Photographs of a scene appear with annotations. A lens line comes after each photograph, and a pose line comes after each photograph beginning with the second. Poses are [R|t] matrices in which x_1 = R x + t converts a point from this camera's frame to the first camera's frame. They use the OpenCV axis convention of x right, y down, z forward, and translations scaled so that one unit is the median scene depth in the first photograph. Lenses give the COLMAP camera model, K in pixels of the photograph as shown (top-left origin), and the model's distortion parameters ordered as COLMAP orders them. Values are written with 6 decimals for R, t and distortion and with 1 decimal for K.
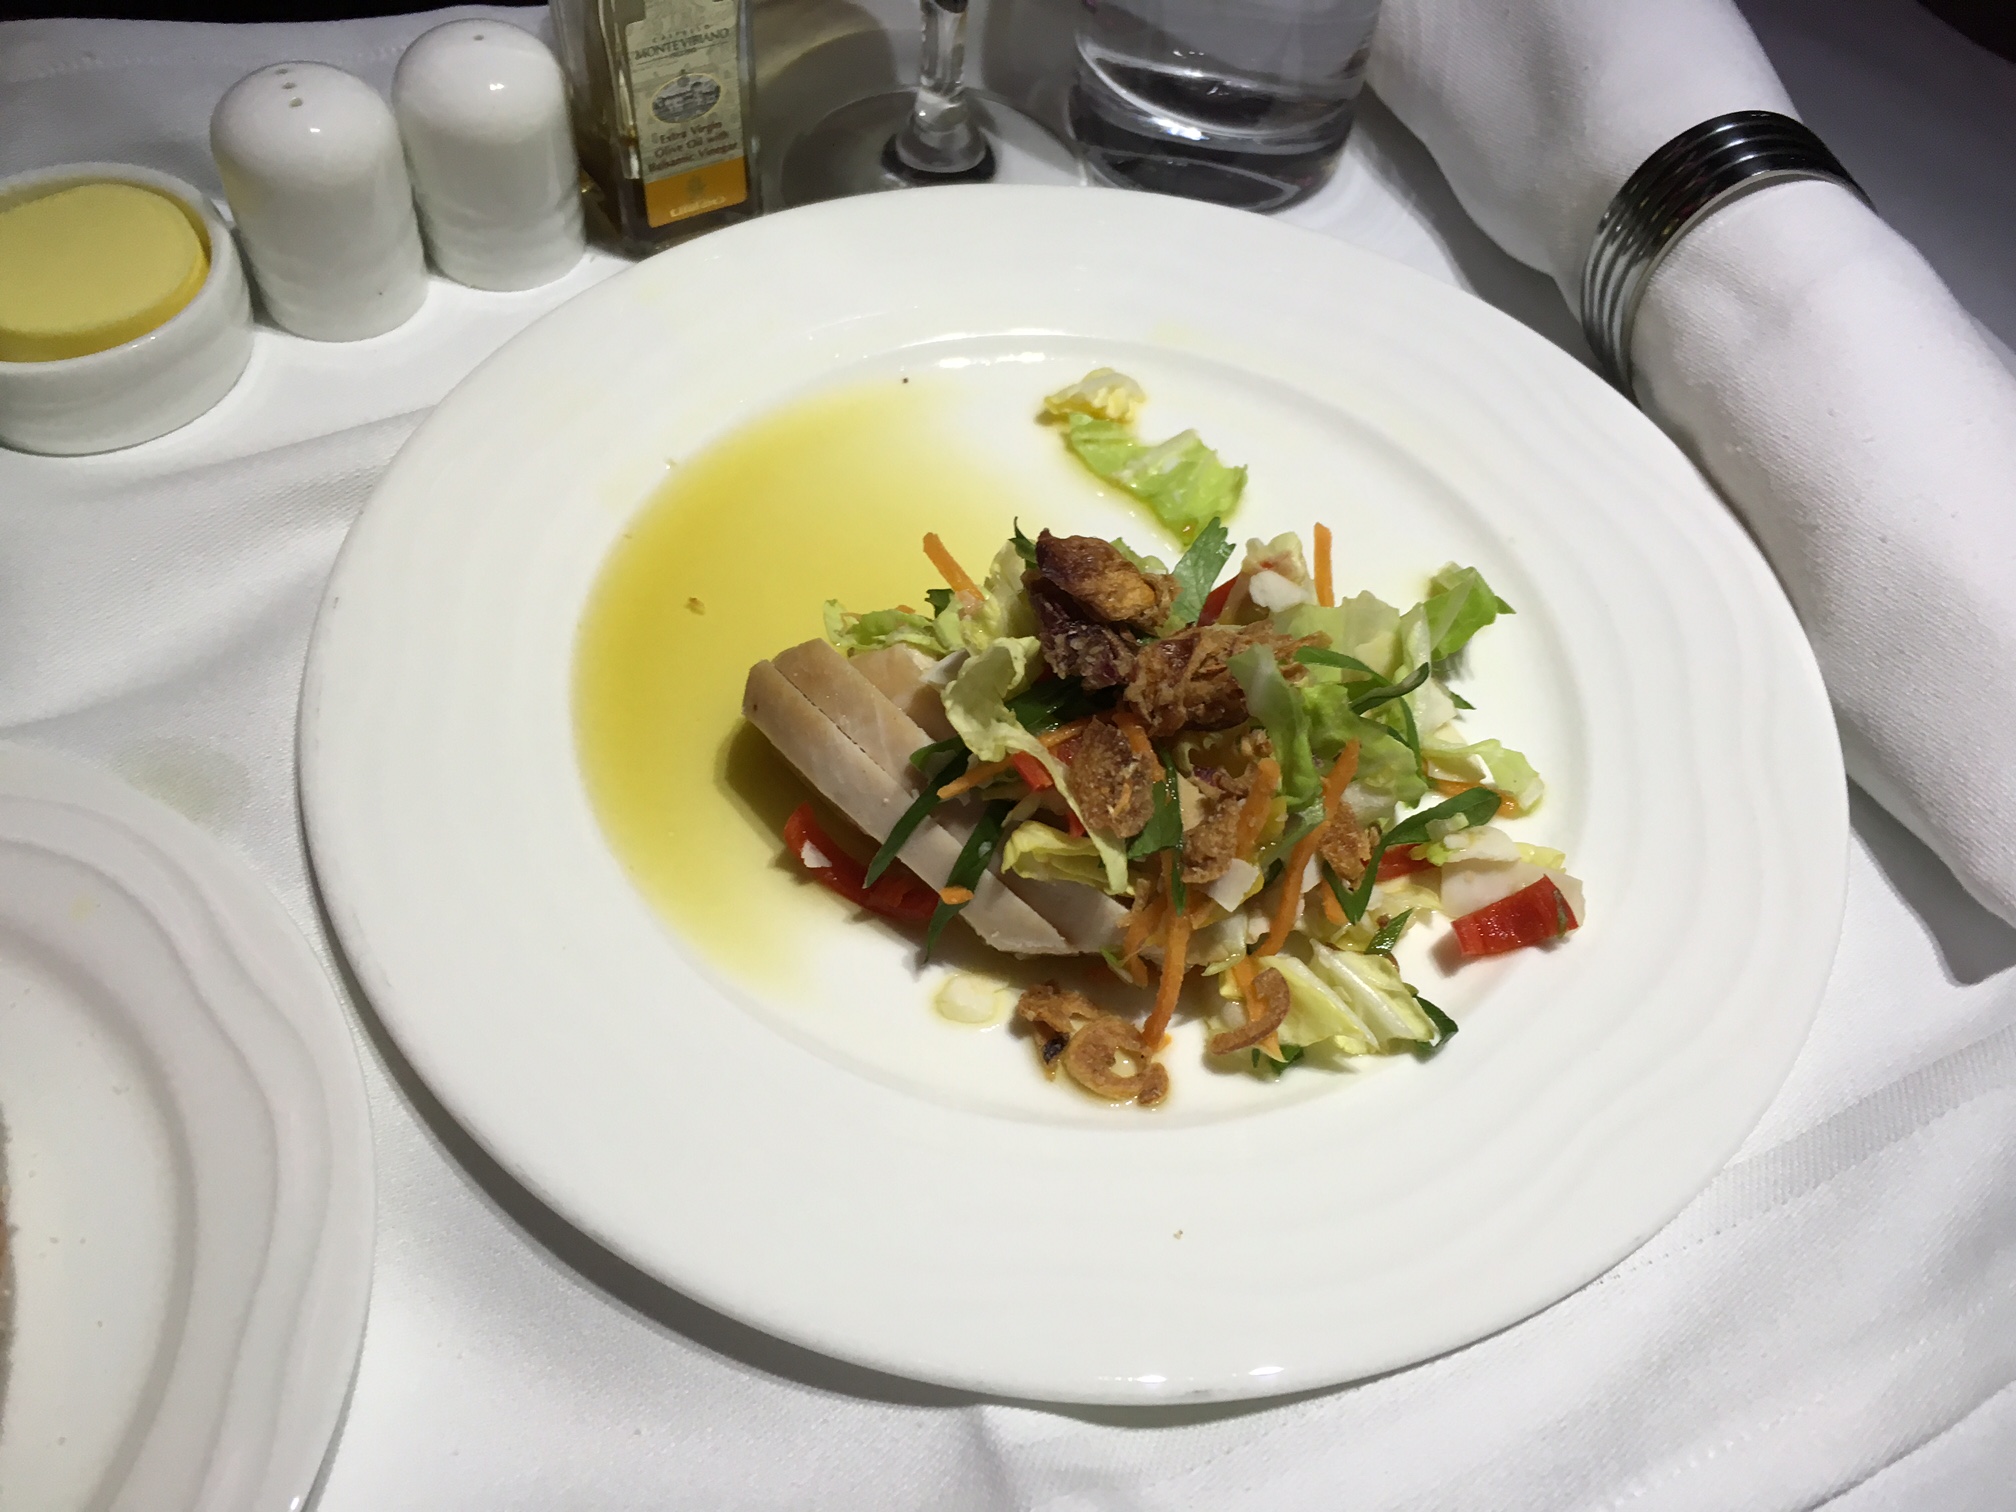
lens RADIAL K [[1753.1, 0, 1008.0], [0, 1753.1, 756.0], [0, 0, 1]] dist [0.051350, -0.118697]
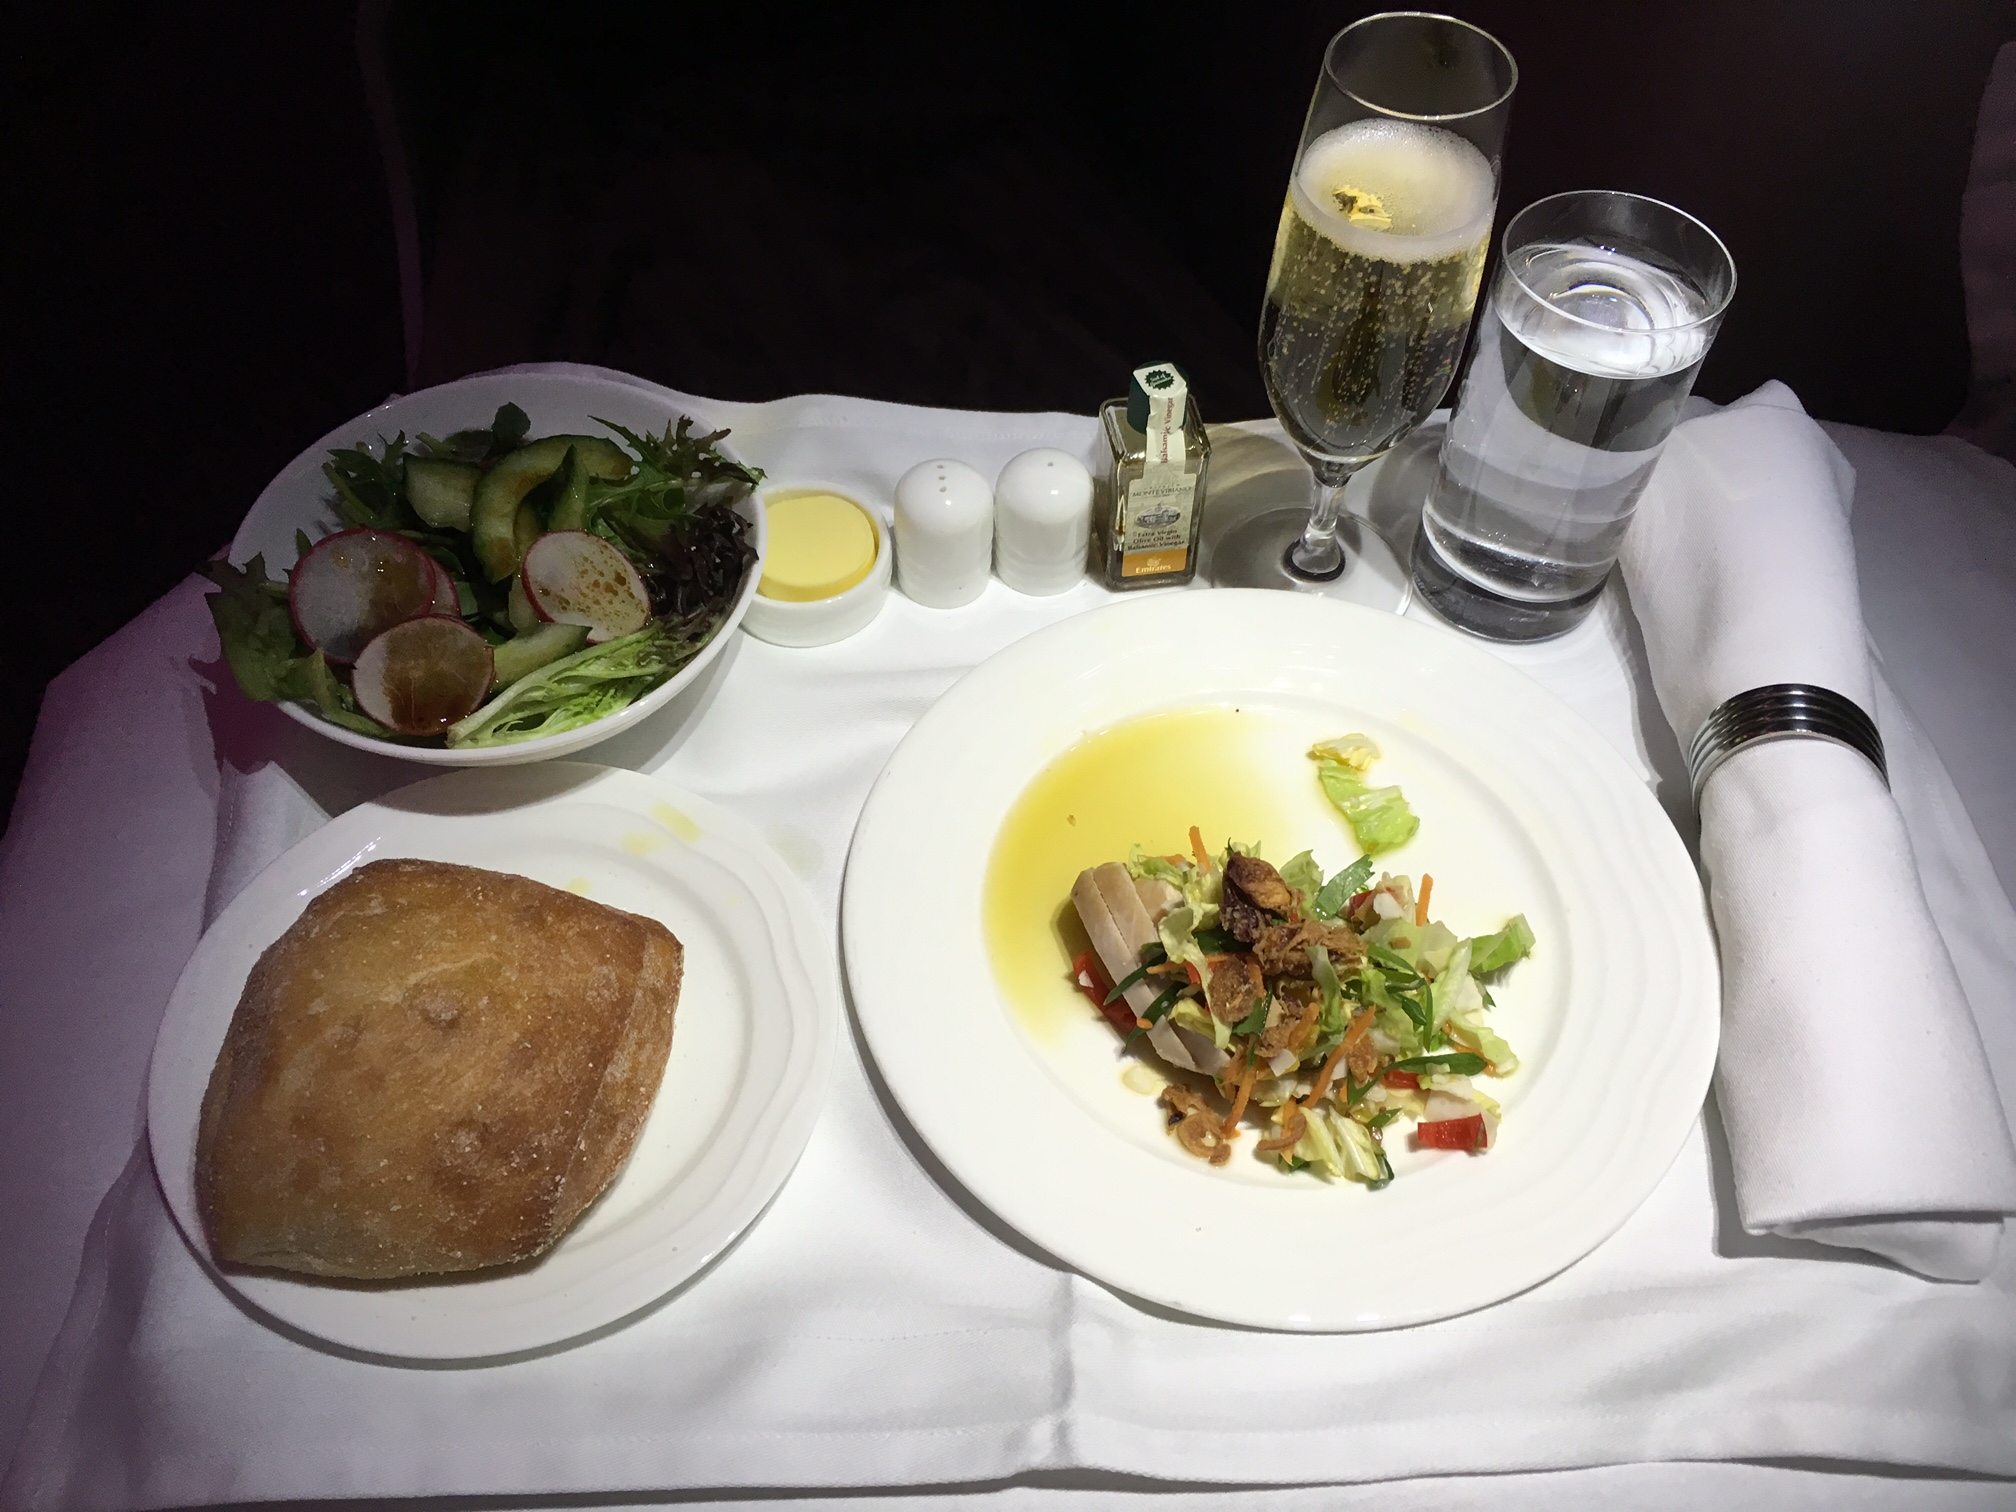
lens RADIAL K [[1727.1, 0, 1018.2], [0, 1727.1, 752.9], [0, 0, 1]] dist [0.066101, -0.102462]
pose [[0.929217, 0.255275, -0.267191, 0.261381], [-0.264624, 0.964351, 0.001054, -0.163943], [0.257935, 0.069725, 0.963643, -0.833246]]
